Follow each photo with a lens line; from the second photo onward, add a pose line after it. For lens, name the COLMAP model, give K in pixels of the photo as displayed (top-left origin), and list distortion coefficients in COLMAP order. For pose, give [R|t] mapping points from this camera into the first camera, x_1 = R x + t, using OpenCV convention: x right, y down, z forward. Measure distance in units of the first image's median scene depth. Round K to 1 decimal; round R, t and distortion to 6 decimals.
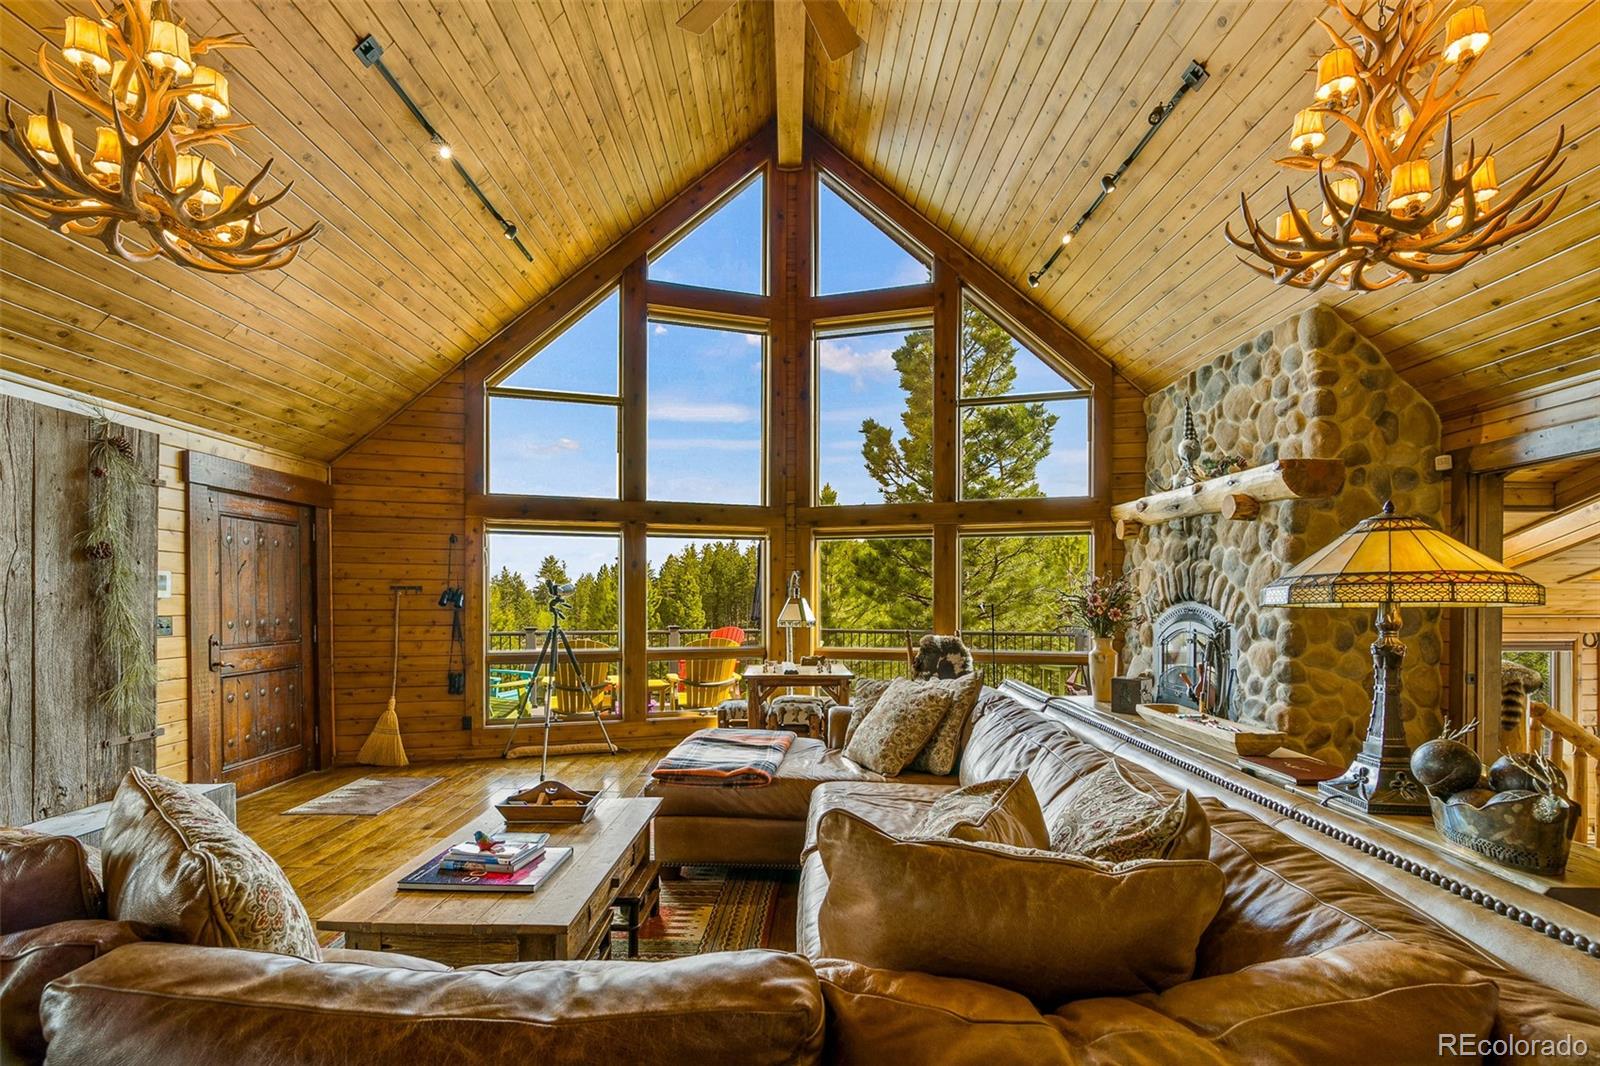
lens RADIAL K [[736.7, 0, 799.2], [0, 736.7, 589.4], [0, 0, 1]] dist [-0.002592, 0.000360]
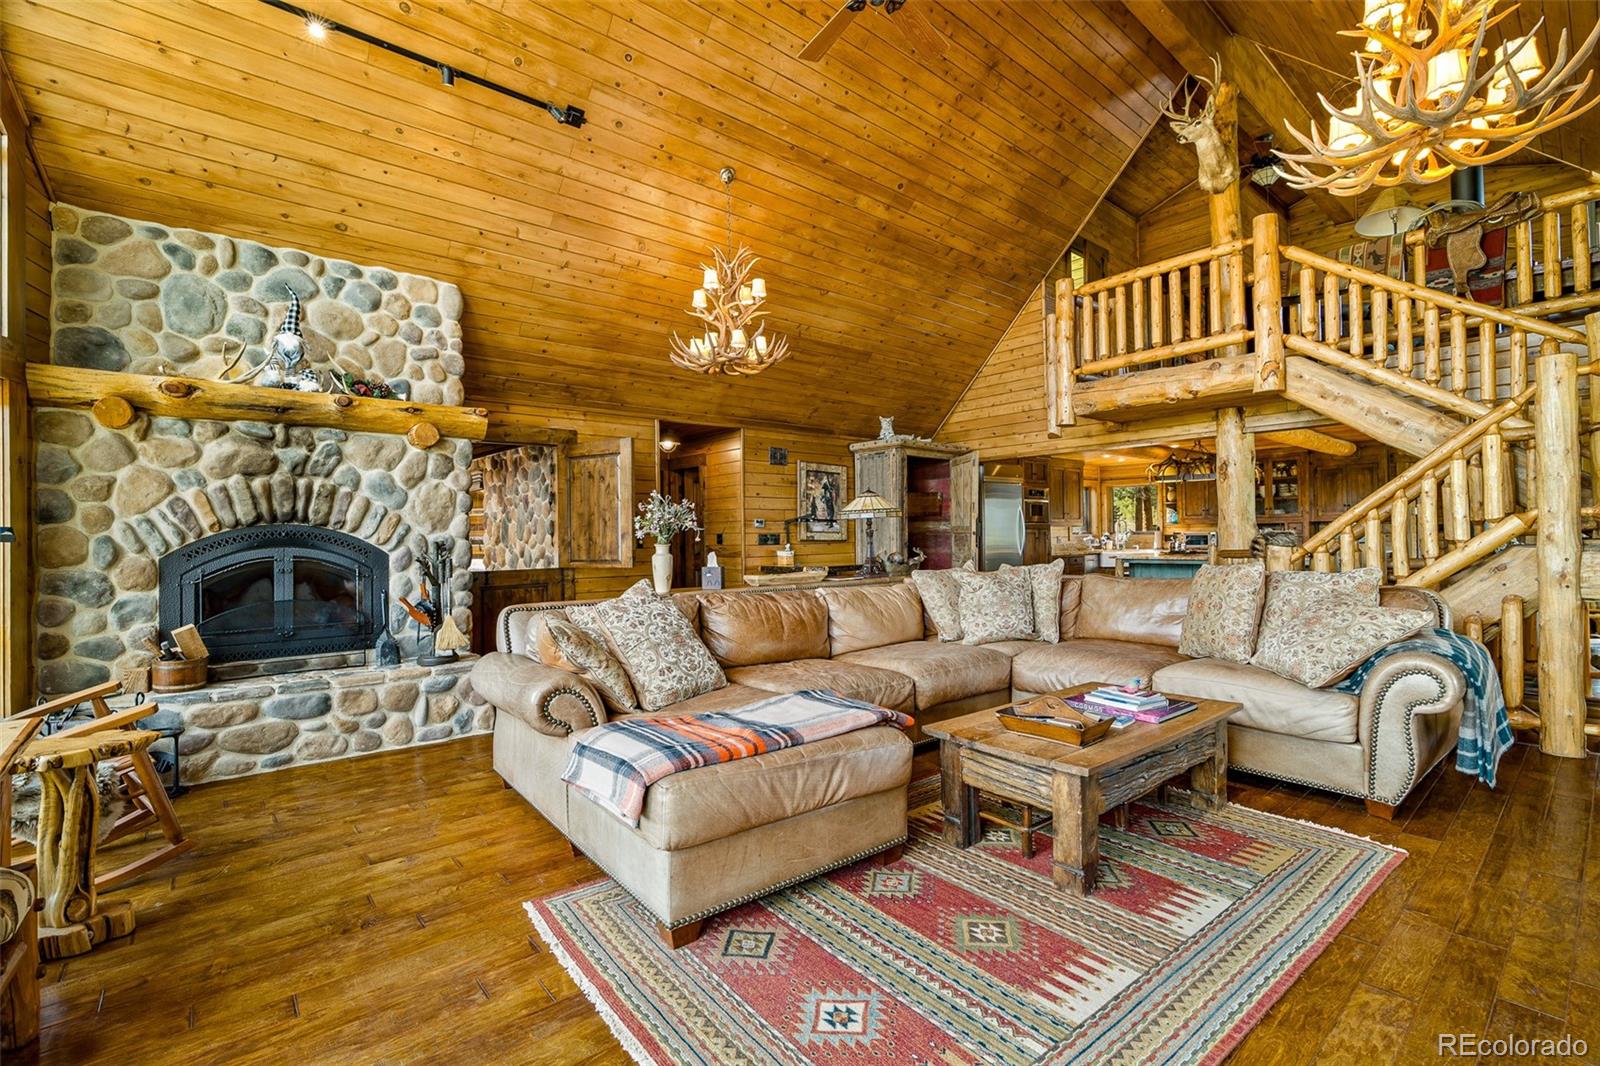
lens RADIAL K [[717.4, 0, 798.8], [0, 717.4, 521.7], [0, 0, 1]] dist [-0.009005, 0.000627]
pose [[-0.643030, 0.021703, 0.765533, -0.478354], [0.005150, 0.999698, -0.024016, 0.036443], [-0.765824, -0.011500, -0.642948, 1.070390]]
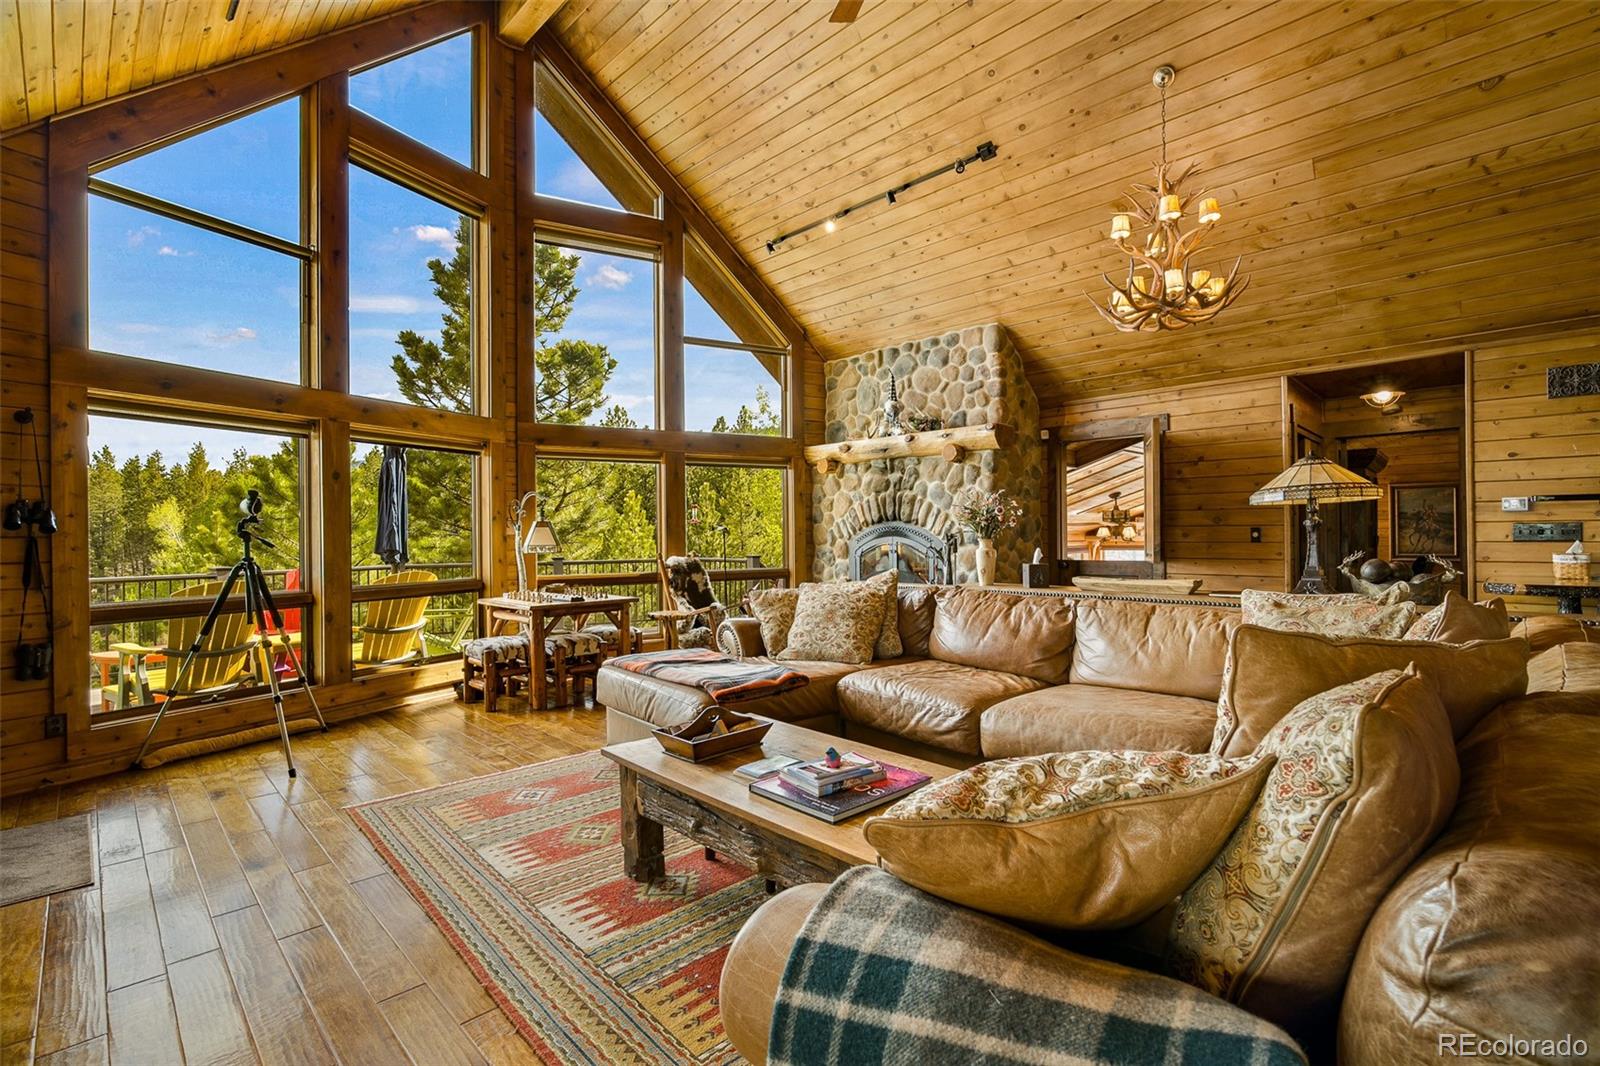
lens RADIAL K [[717.4, 0, 798.8], [0, 717.4, 521.7], [0, 0, 1]] dist [-0.009005, 0.000627]
pose [[0.712765, 0.003935, 0.701392, -0.502798], [0.004811, 0.999933, -0.010498, 0.029143], [-0.701387, 0.010856, 0.712698, 0.189429]]
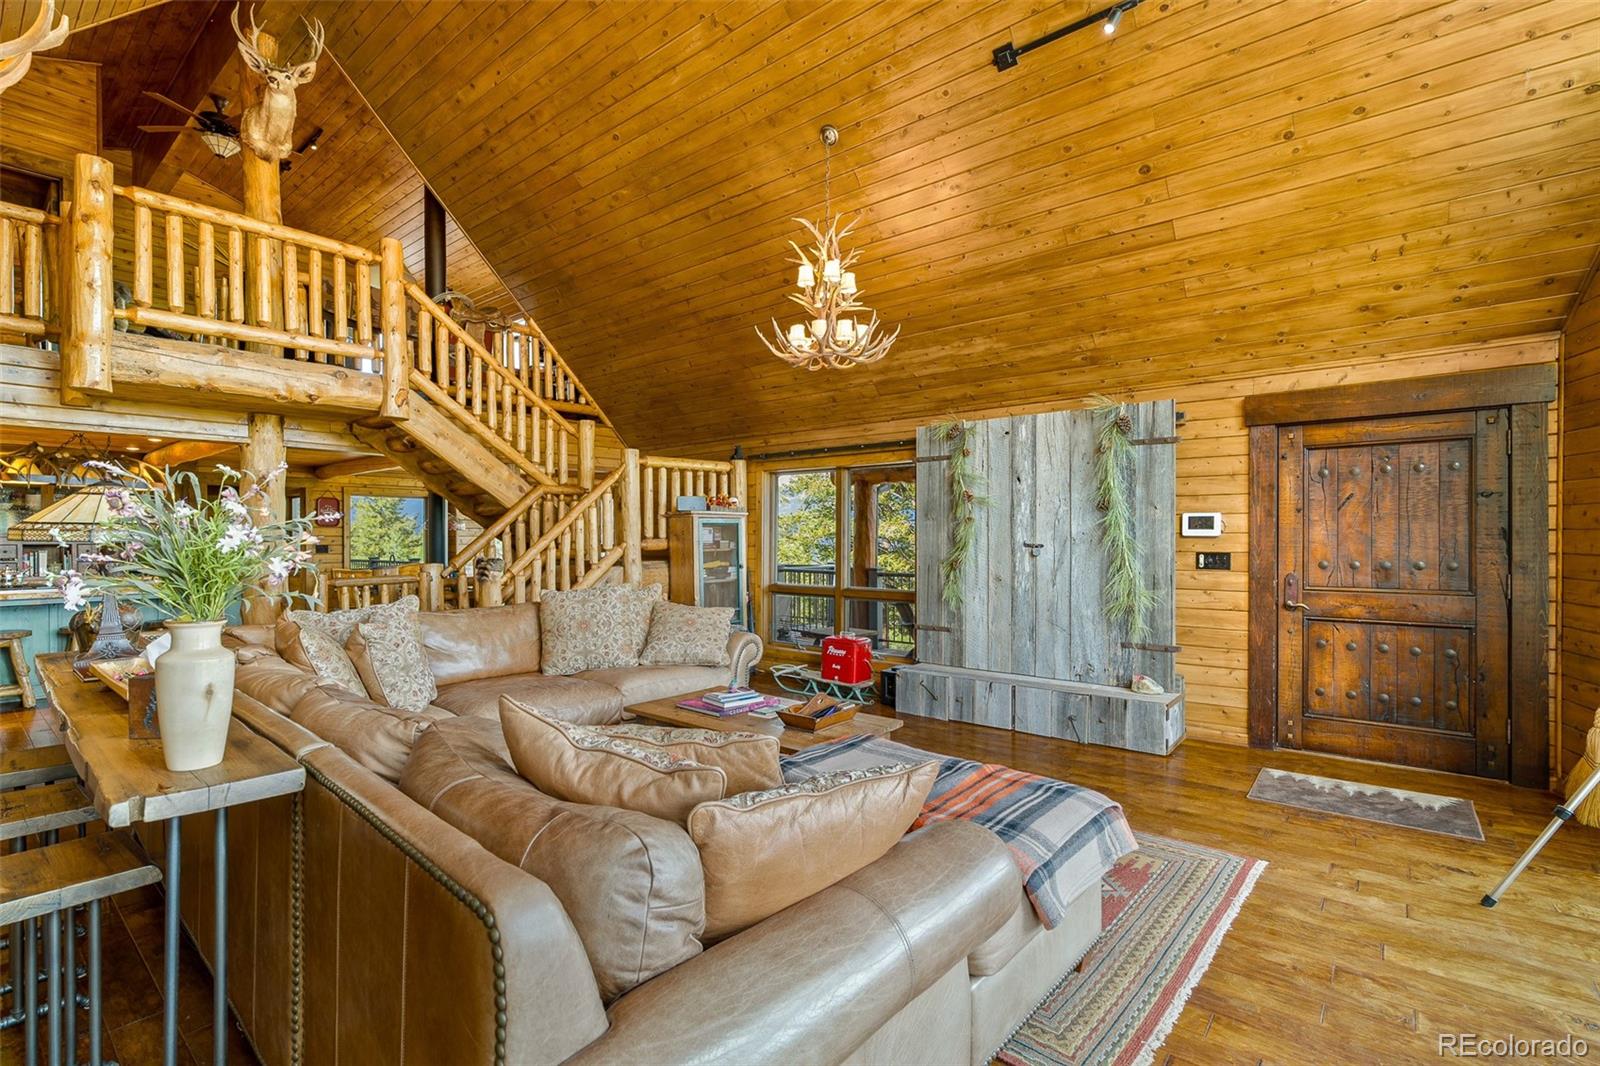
lens RADIAL K [[728.1, 0, 800.0], [0, 728.1, 535.9], [0, 0, 1]] dist [-0.003761, 0.001037]
pose [[-0.638673, 0.004562, -0.769465, 0.335131], [0.009386, 0.999954, -0.001862, 0.005660], [0.769421, -0.008411, -0.638686, 1.011834]]
